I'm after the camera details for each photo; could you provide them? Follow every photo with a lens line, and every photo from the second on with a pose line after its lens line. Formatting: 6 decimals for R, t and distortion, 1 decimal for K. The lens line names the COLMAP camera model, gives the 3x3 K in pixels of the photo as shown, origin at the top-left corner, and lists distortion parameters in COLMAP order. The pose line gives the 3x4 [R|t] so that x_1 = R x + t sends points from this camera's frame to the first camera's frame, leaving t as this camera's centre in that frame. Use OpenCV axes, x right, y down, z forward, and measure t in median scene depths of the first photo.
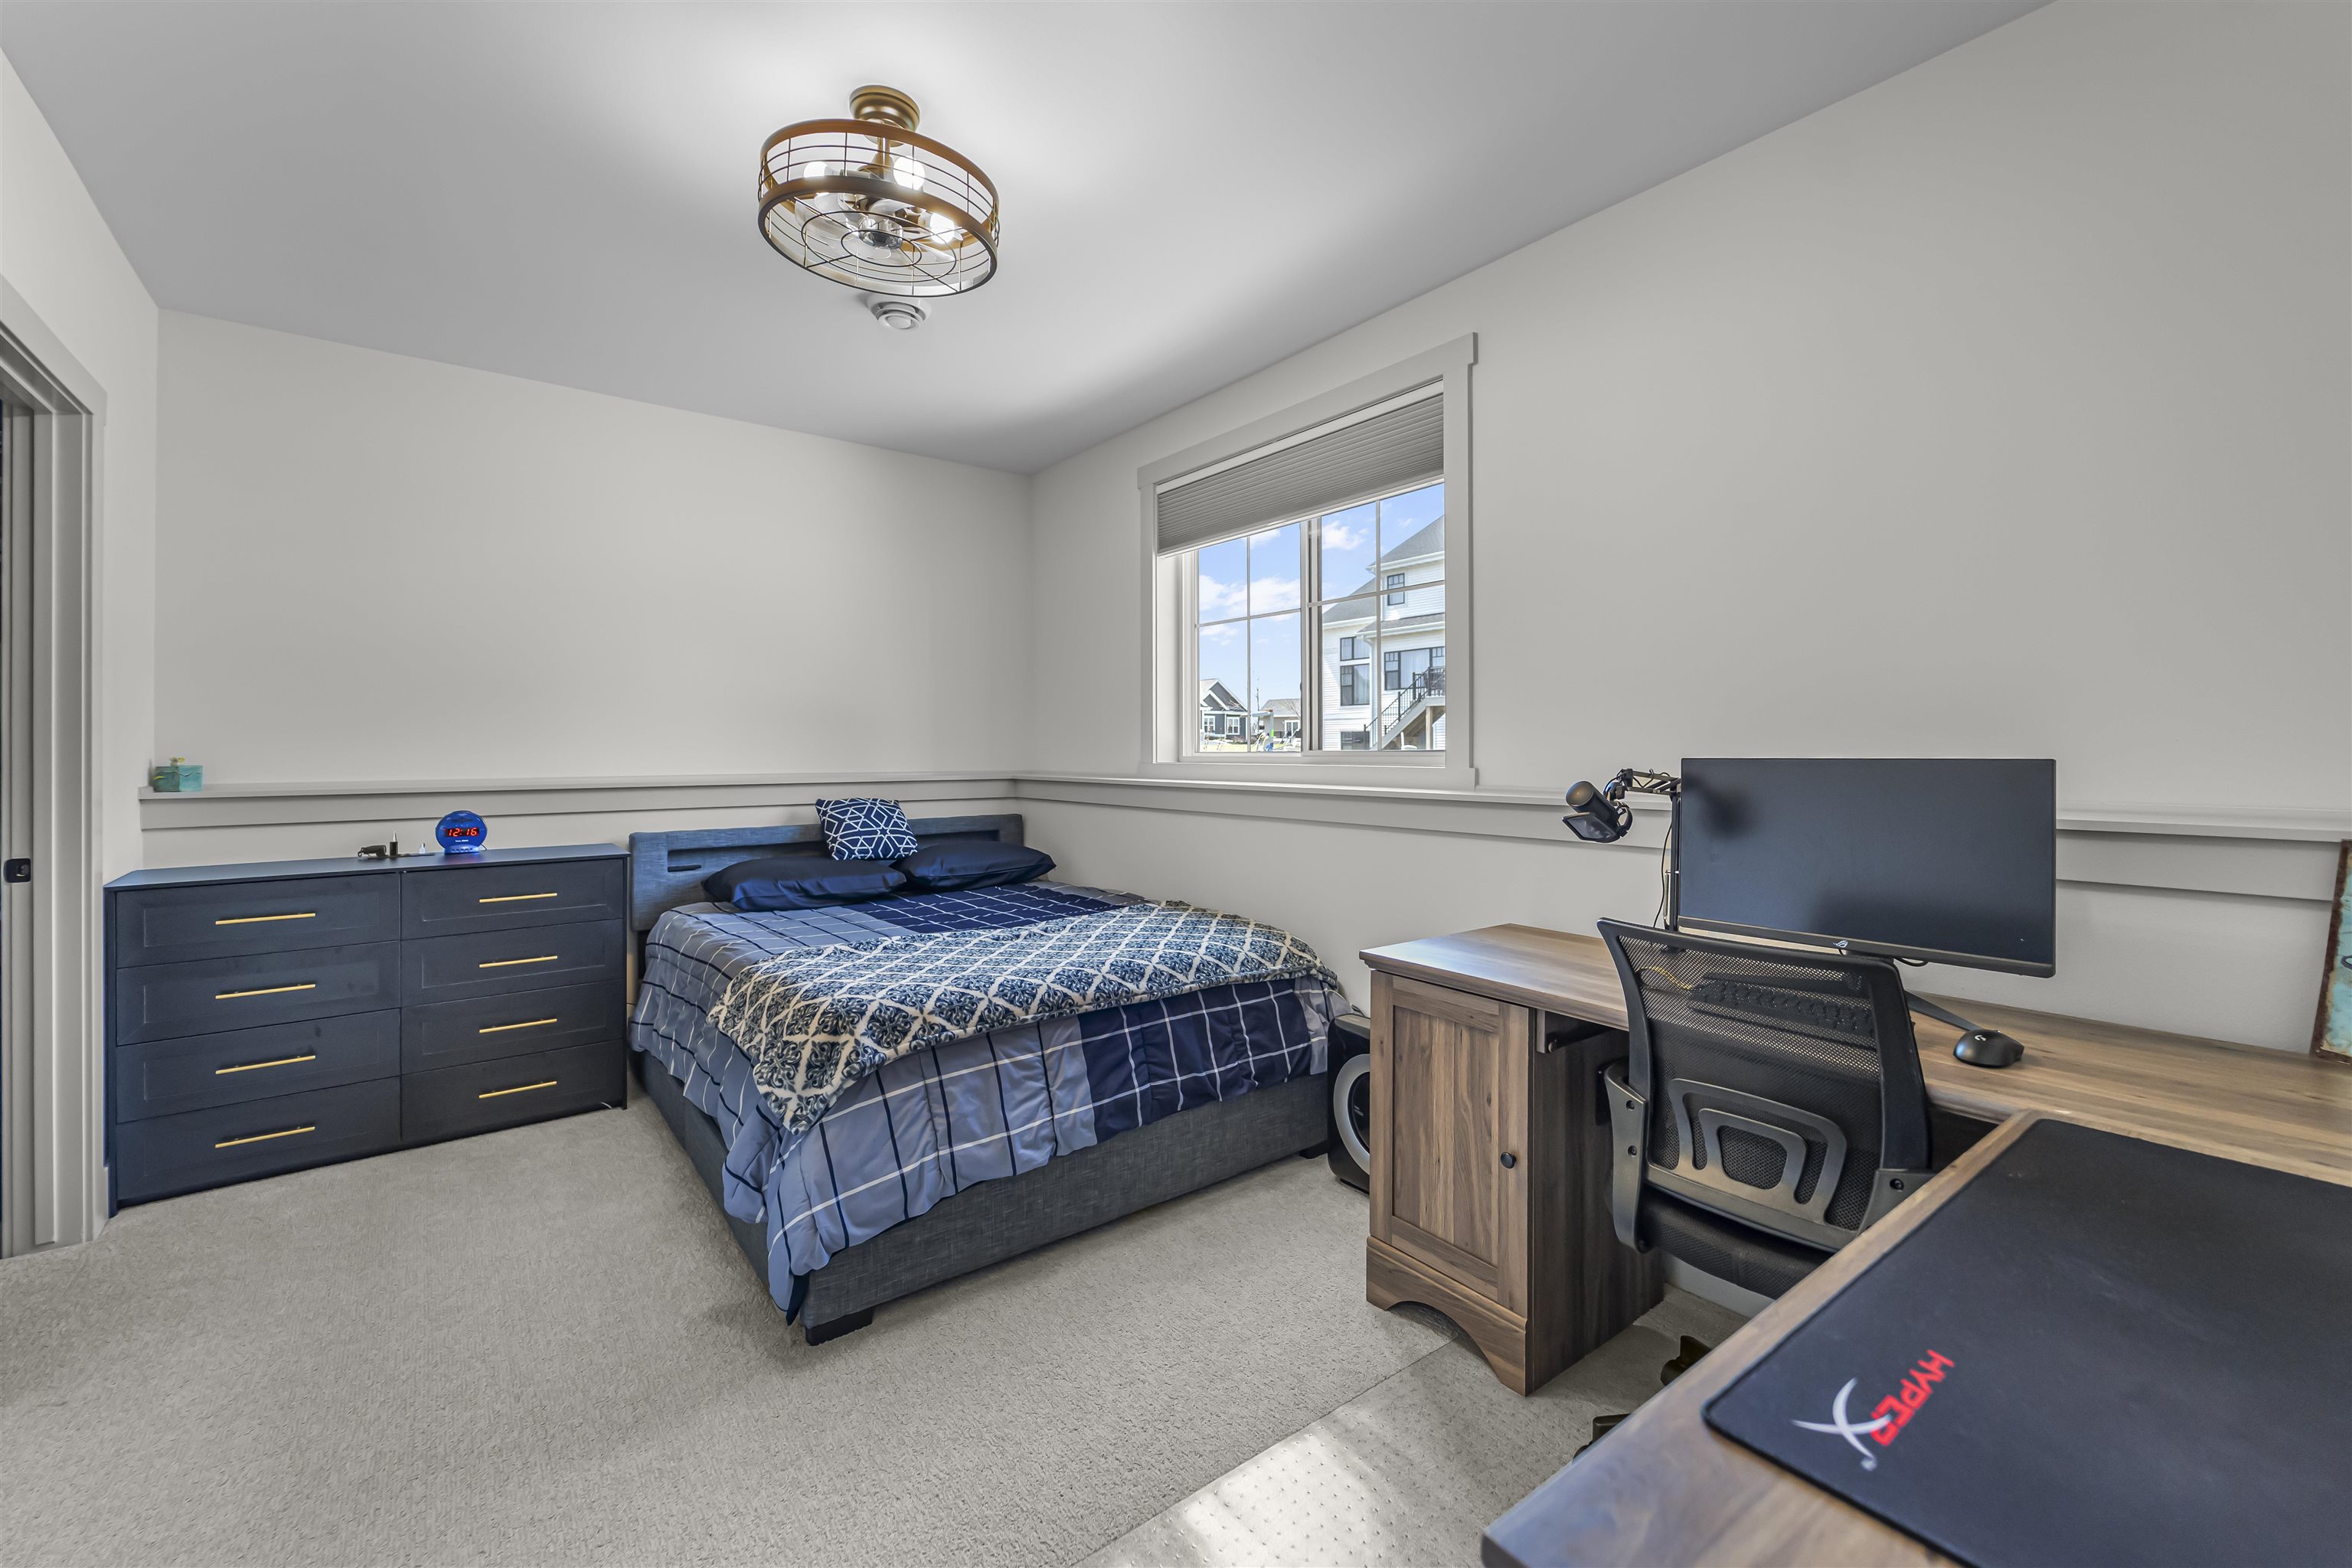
lens RADIAL K [[935.1, 0, 1175.3], [0, 935.1, 769.4], [0, 0, 1]] dist [-0.003853, -0.000988]
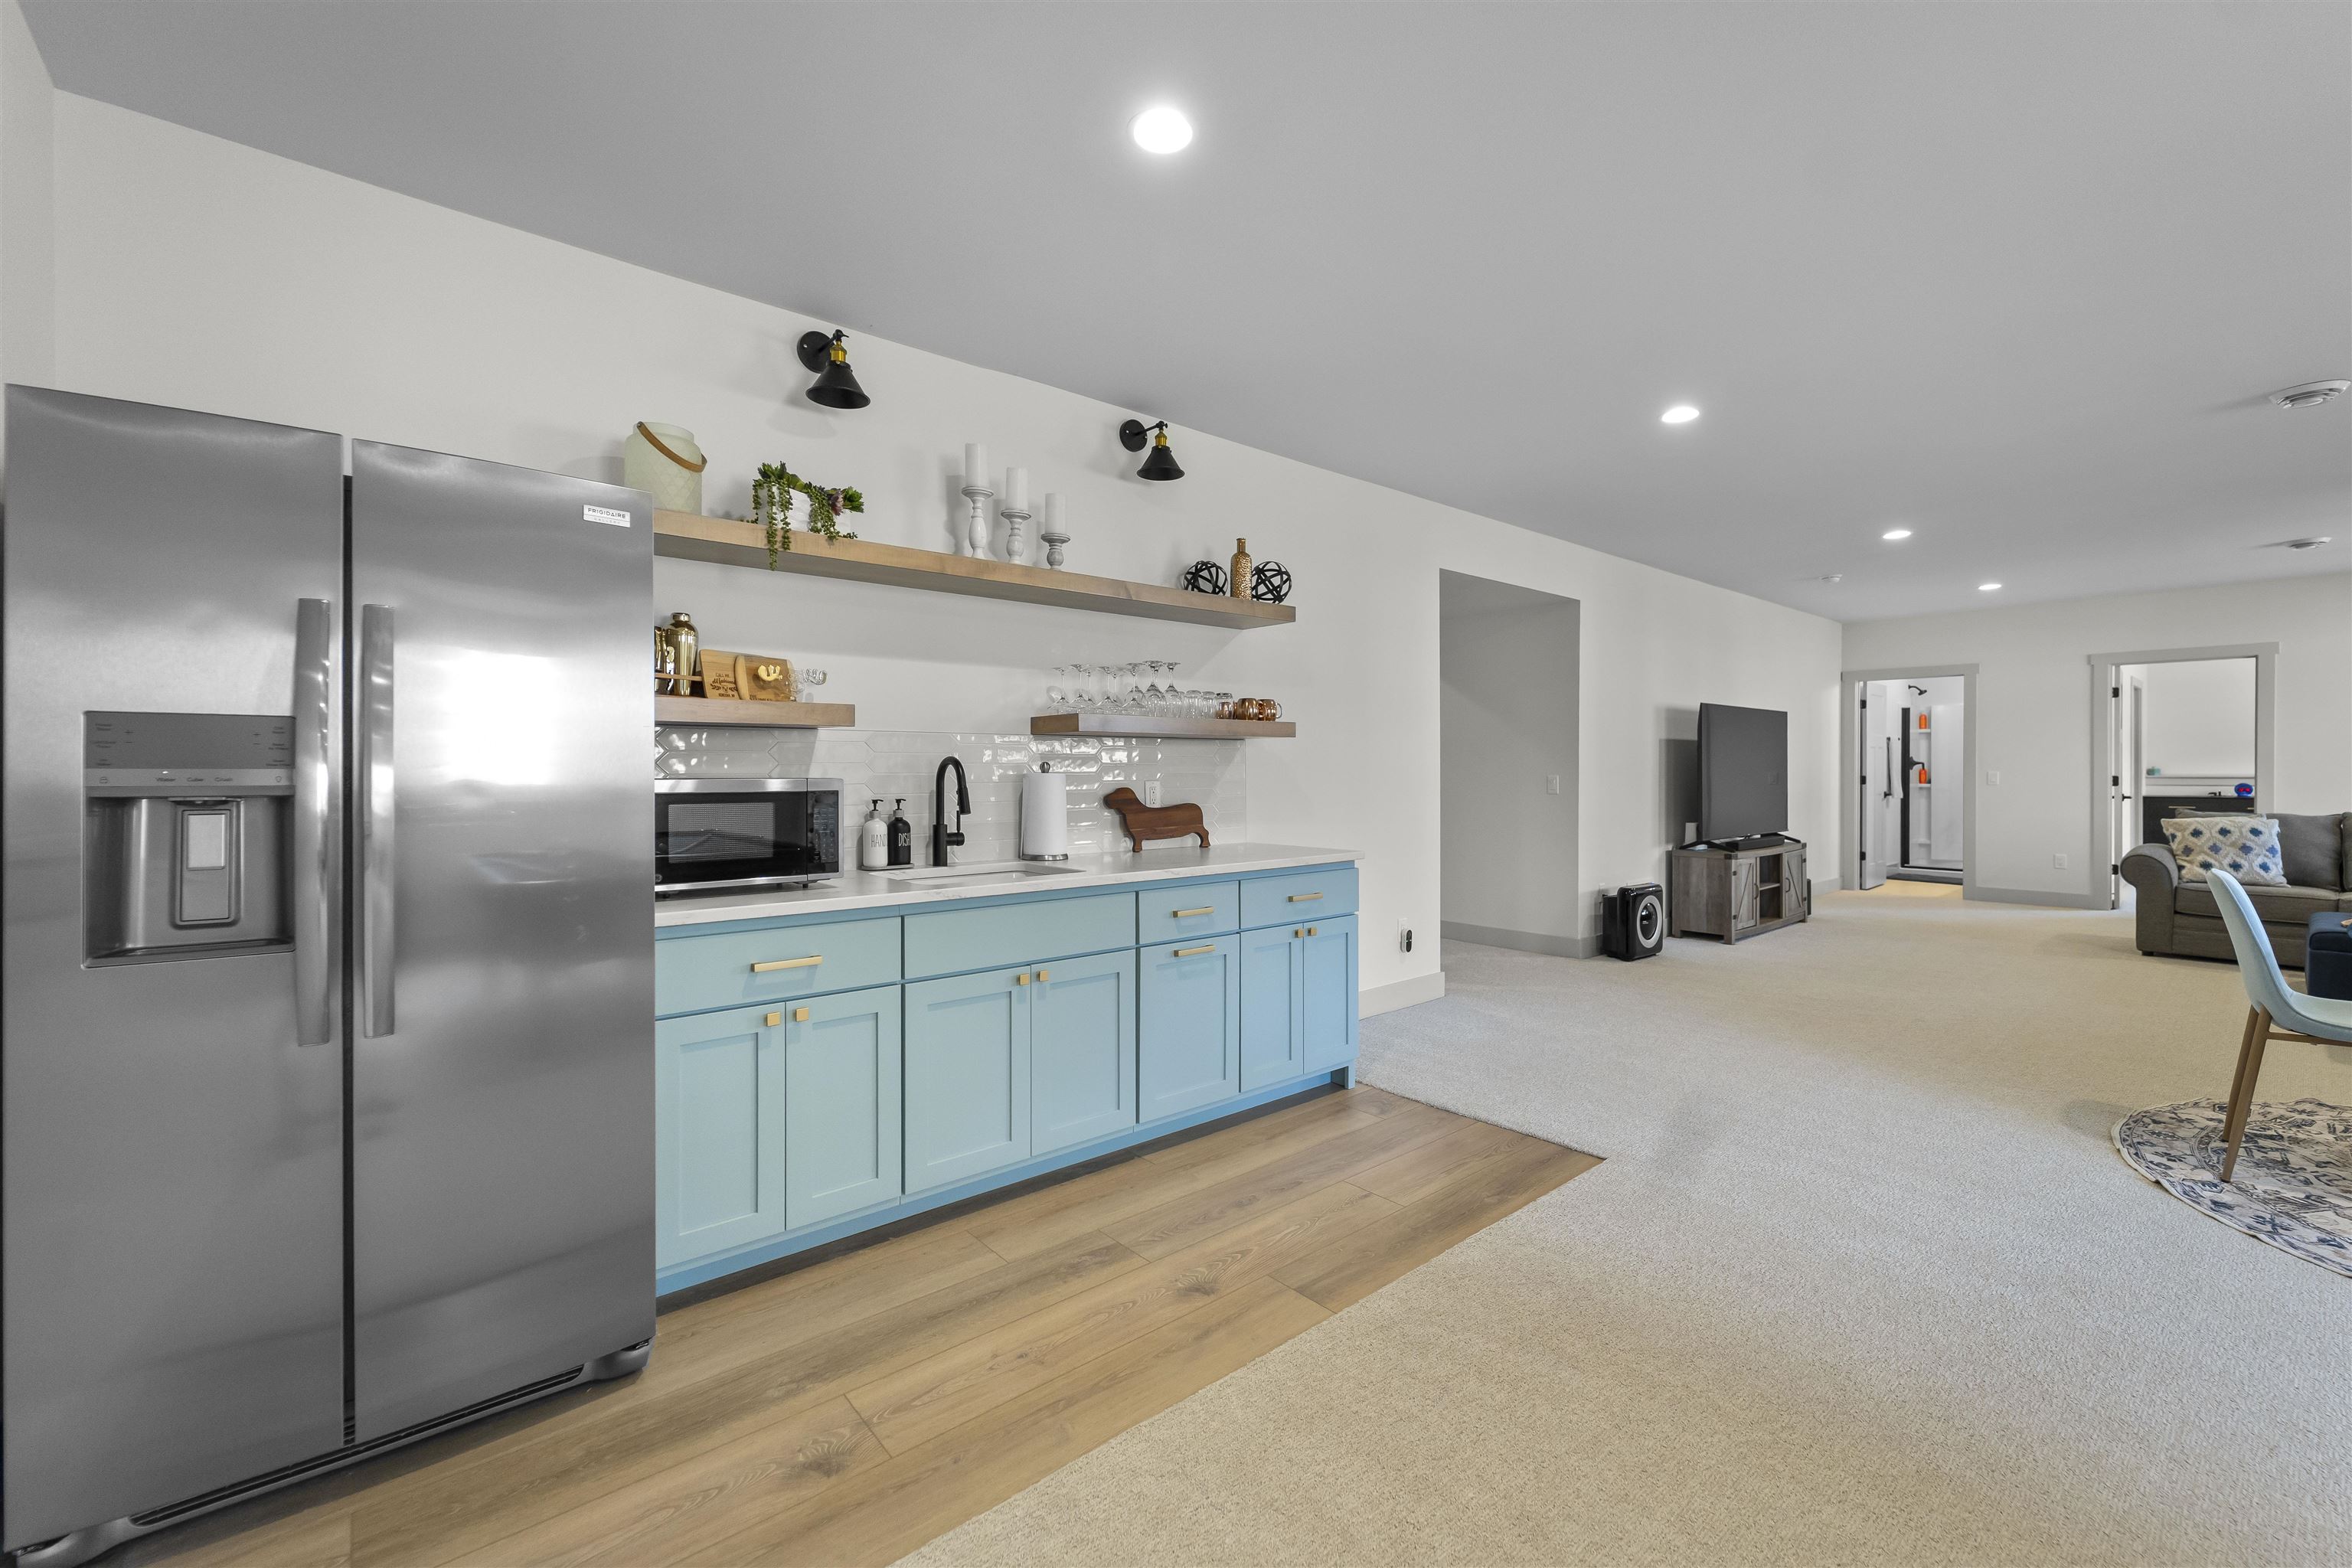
lens RADIAL K [[935.1, 0, 1166.5], [0, 935.1, 766.1], [0, 0, 1]] dist [-0.003853, -0.000988]
pose [[0.021585, 0.003281, -0.999762, 2.365060], [0.002079, 0.999992, 0.003326, -0.032174], [0.999765, -0.002151, 0.021578, -2.793629]]
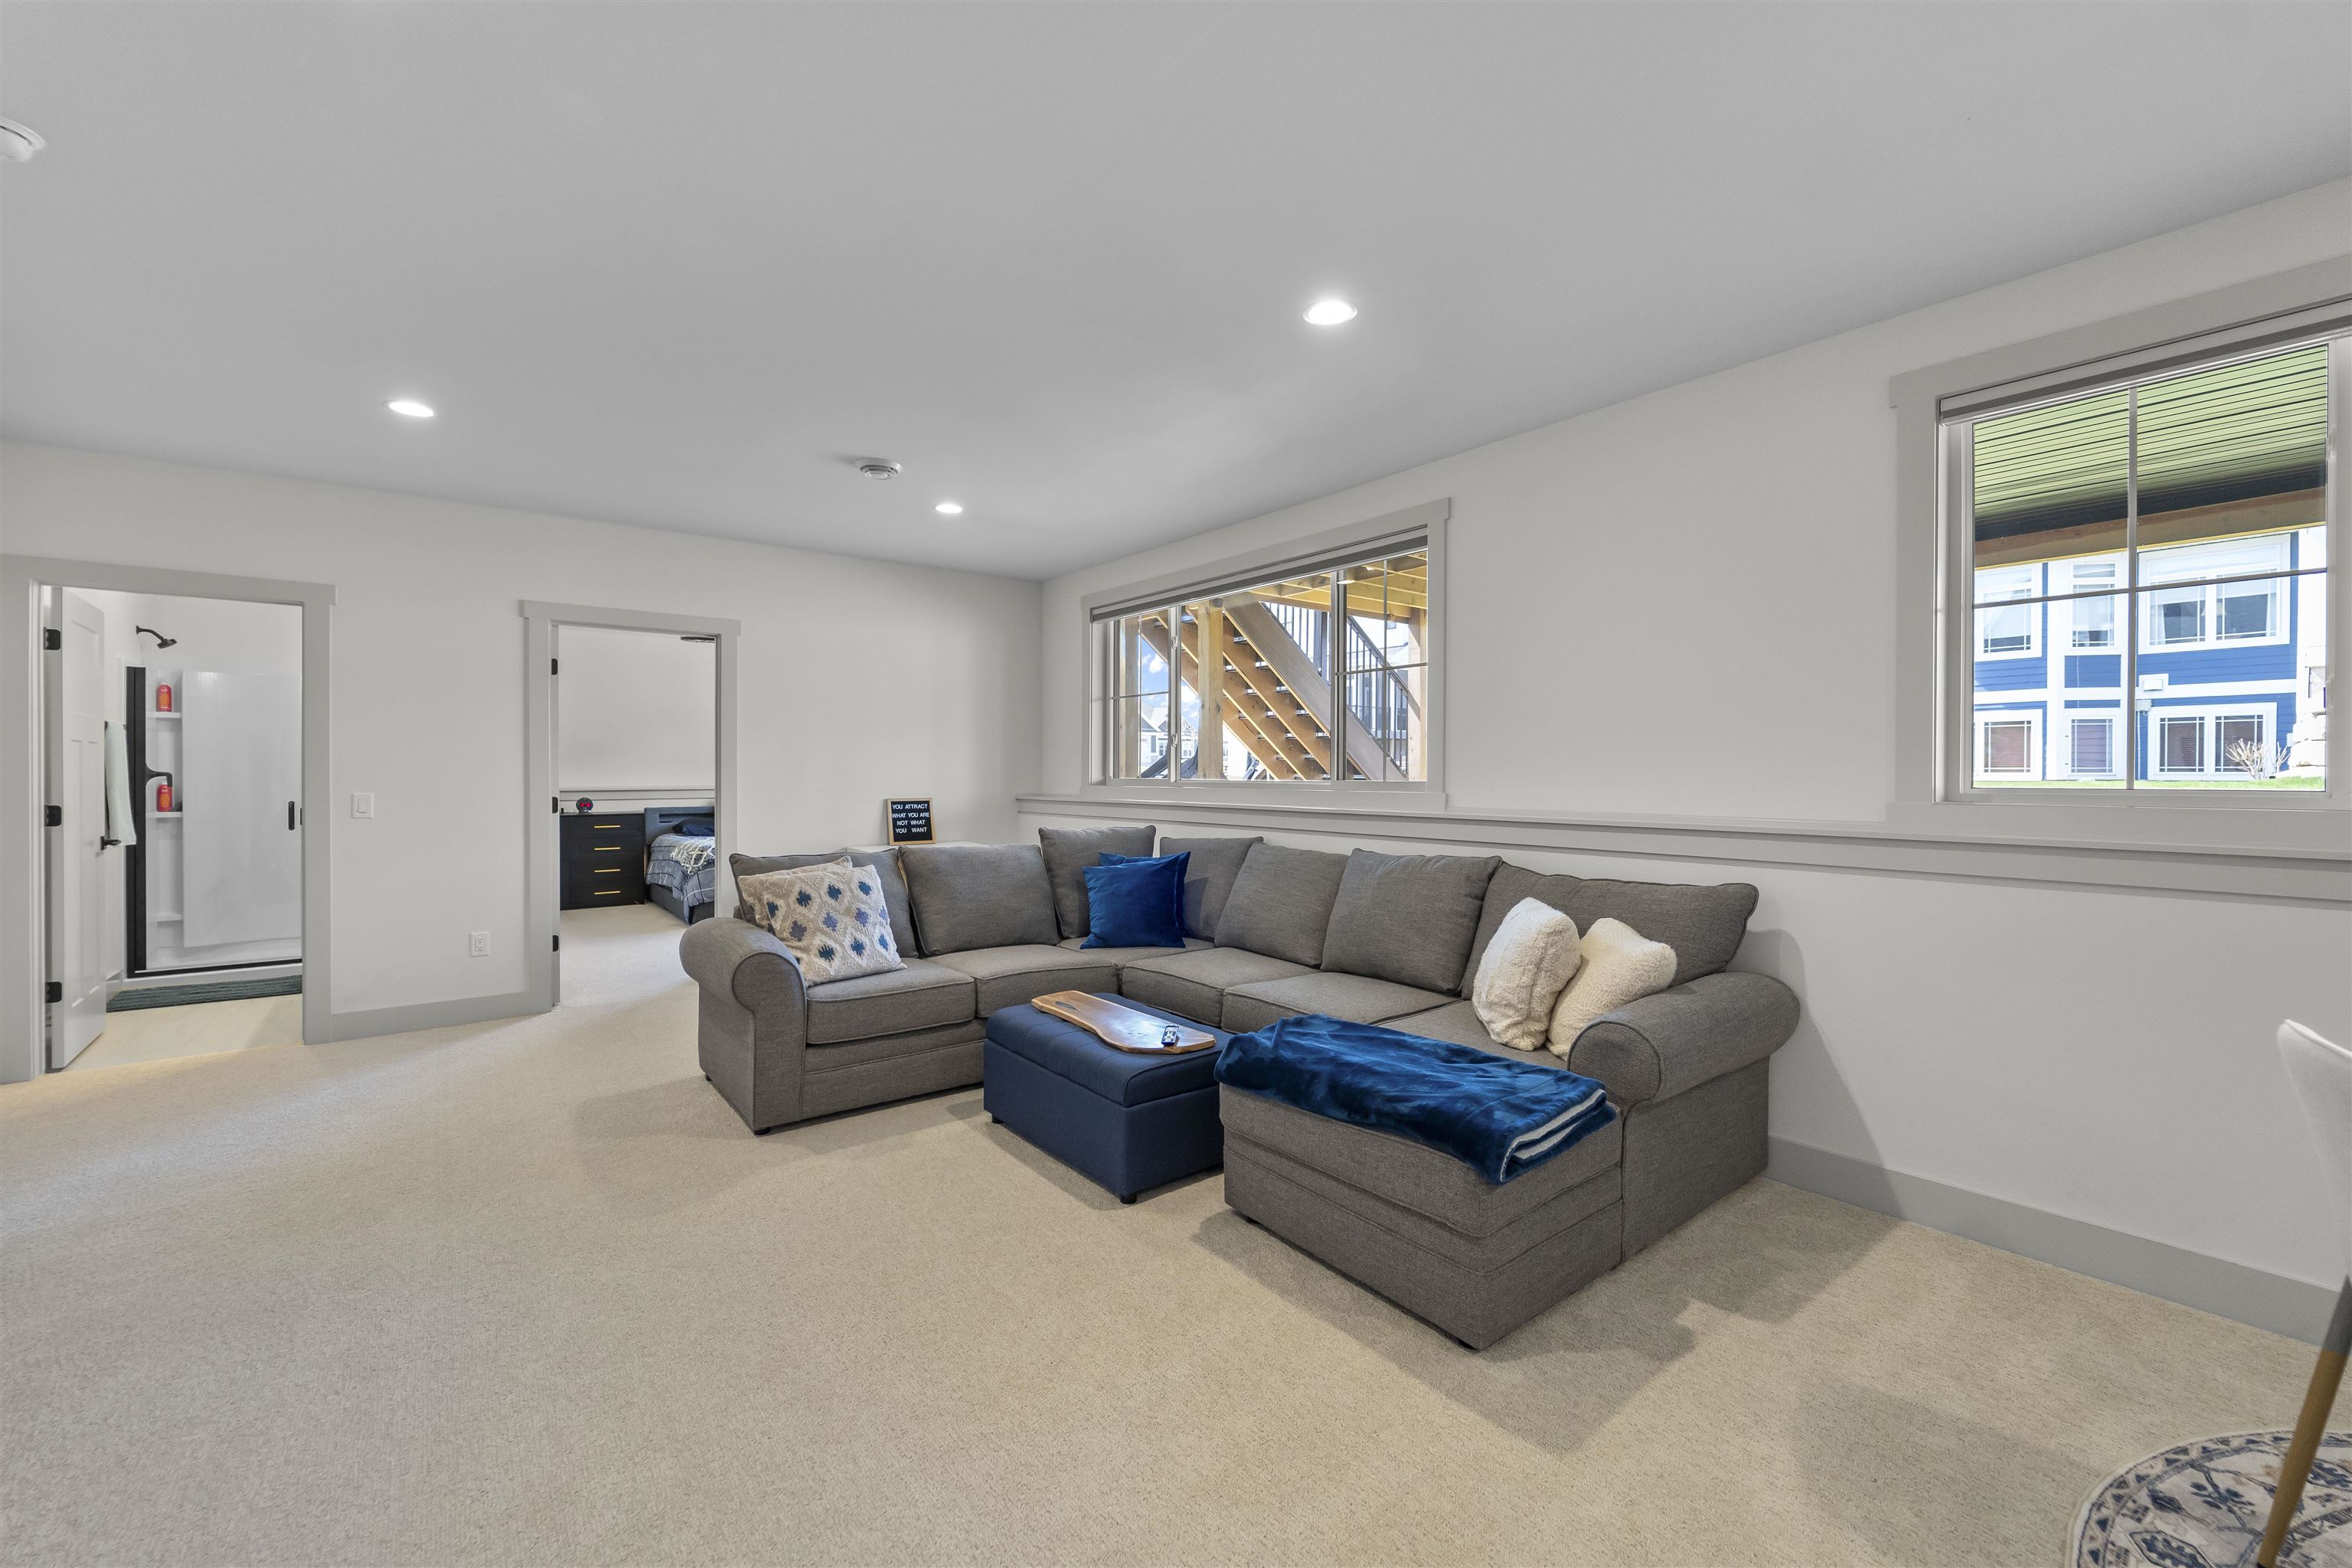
lens RADIAL K [[935.1, 0, 1183.0], [0, 935.1, 781.2], [0, 0, 1]] dist [-0.003853, -0.000988]
pose [[0.999894, 0.004417, 0.013843, 0.982639], [-0.004560, 0.999936, 0.010378, -0.041446], [-0.013797, -0.010440, 0.999850, -1.810556]]
